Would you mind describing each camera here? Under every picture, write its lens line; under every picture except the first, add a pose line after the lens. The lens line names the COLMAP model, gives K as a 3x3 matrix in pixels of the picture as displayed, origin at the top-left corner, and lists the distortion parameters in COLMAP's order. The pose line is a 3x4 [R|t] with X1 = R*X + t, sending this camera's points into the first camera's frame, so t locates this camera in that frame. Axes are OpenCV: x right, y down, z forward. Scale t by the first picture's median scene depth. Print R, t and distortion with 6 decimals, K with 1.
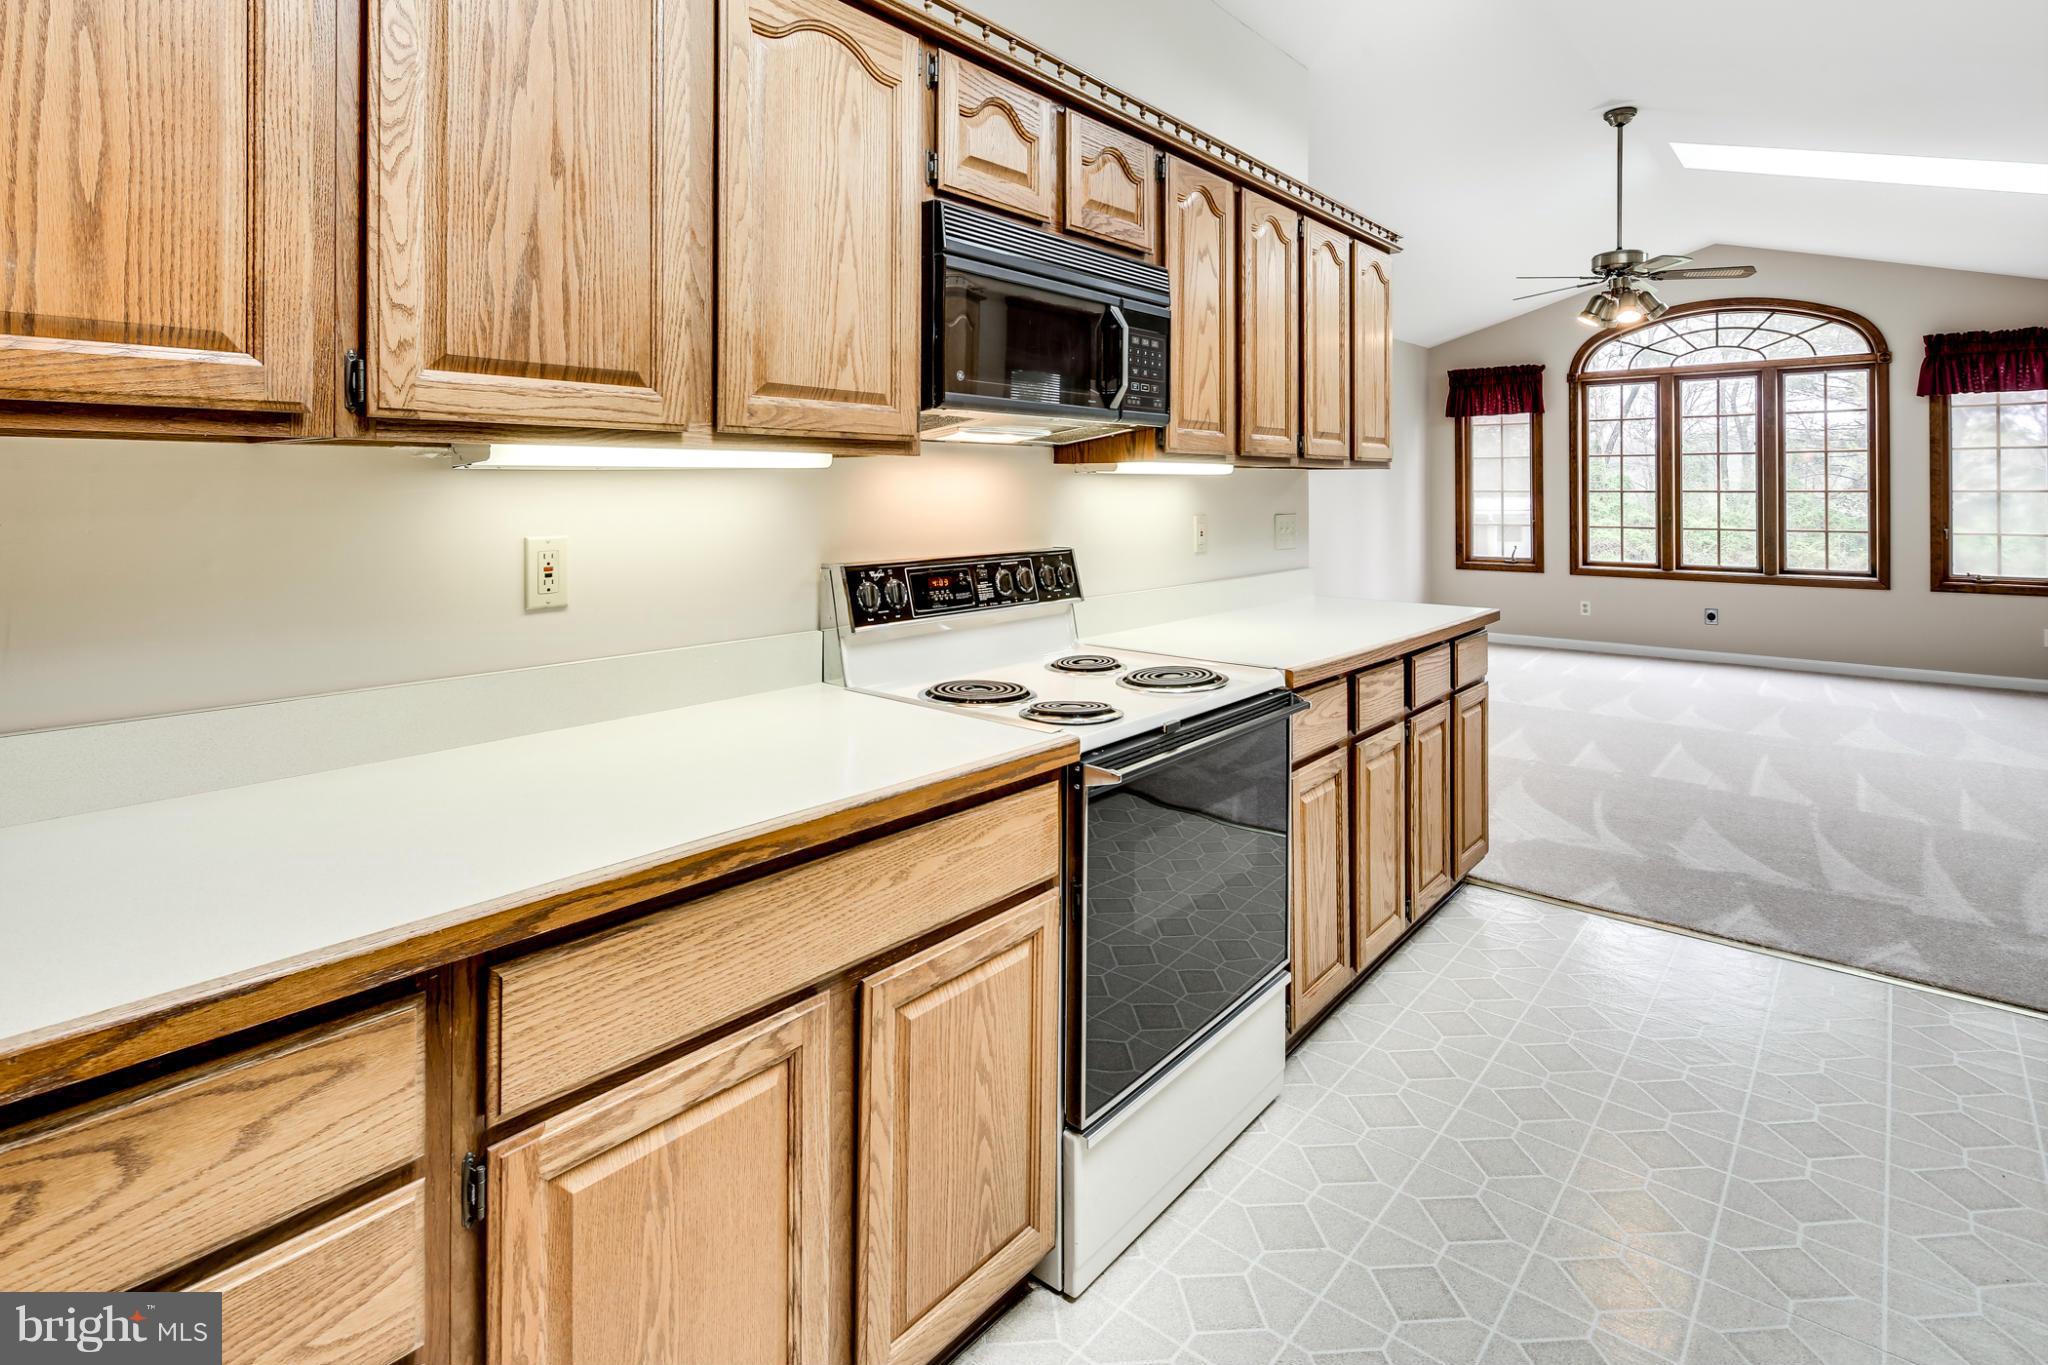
lens RADIAL K [[1028.2, 0, 1003.1], [0, 1028.2, 480.7], [0, 0, 1]] dist [0.001529, -0.002815]
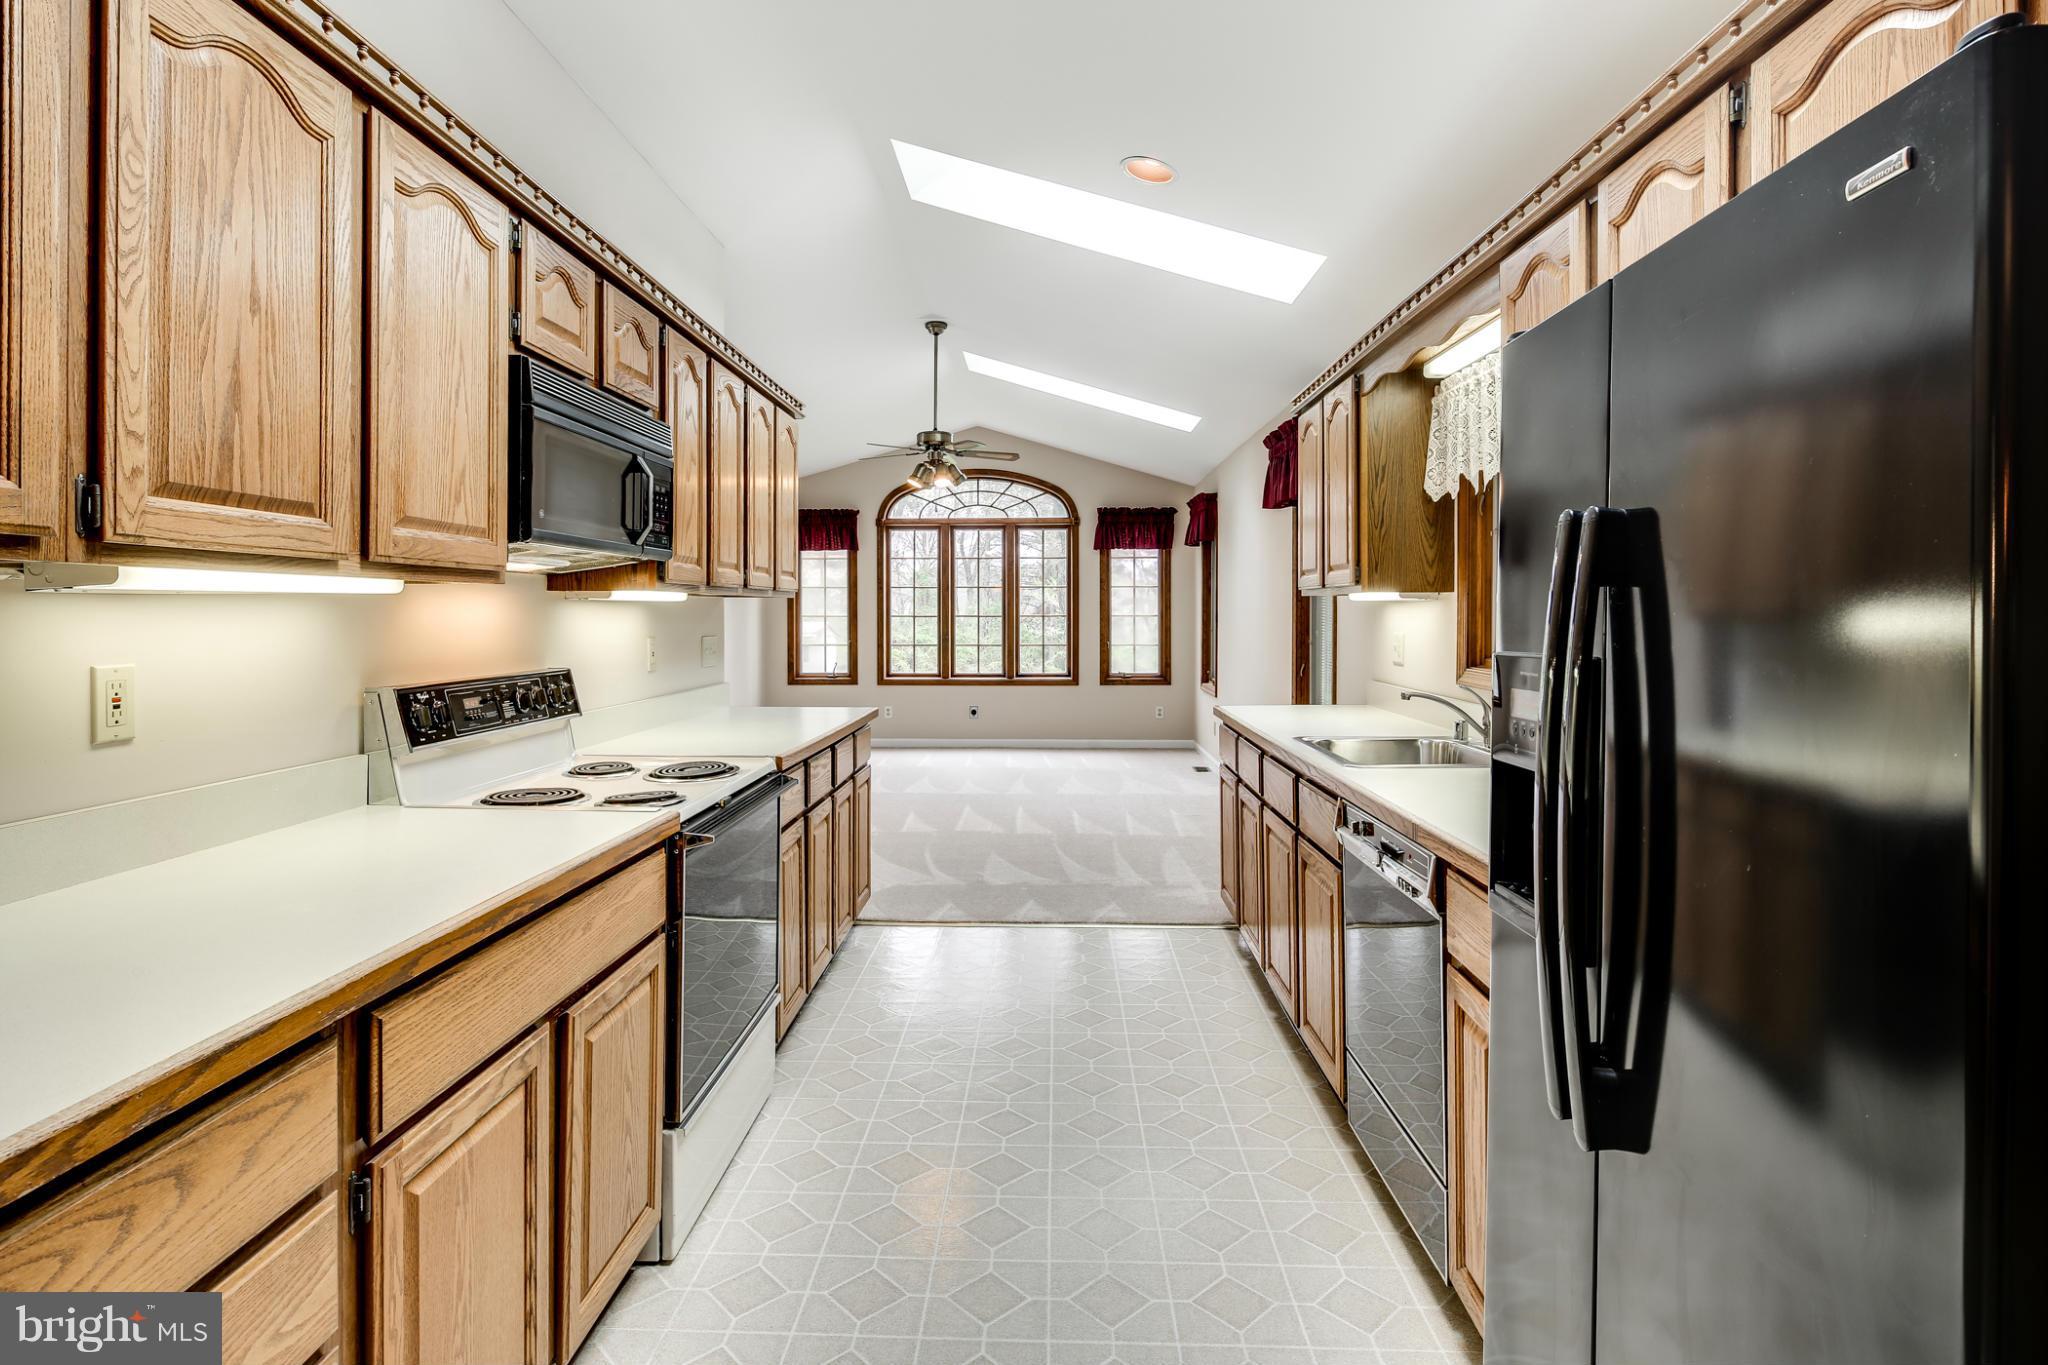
lens RADIAL K [[1028.9, 0, 1014.3], [0, 1028.9, 609.5], [0, 0, 1]] dist [0.000669, -0.000252]
pose [[0.782698, 0.002875, 0.622395, -0.340174], [-0.005134, 0.999985, 0.001837, -0.001786], [-0.622380, -0.004633, 0.782701, -0.208841]]
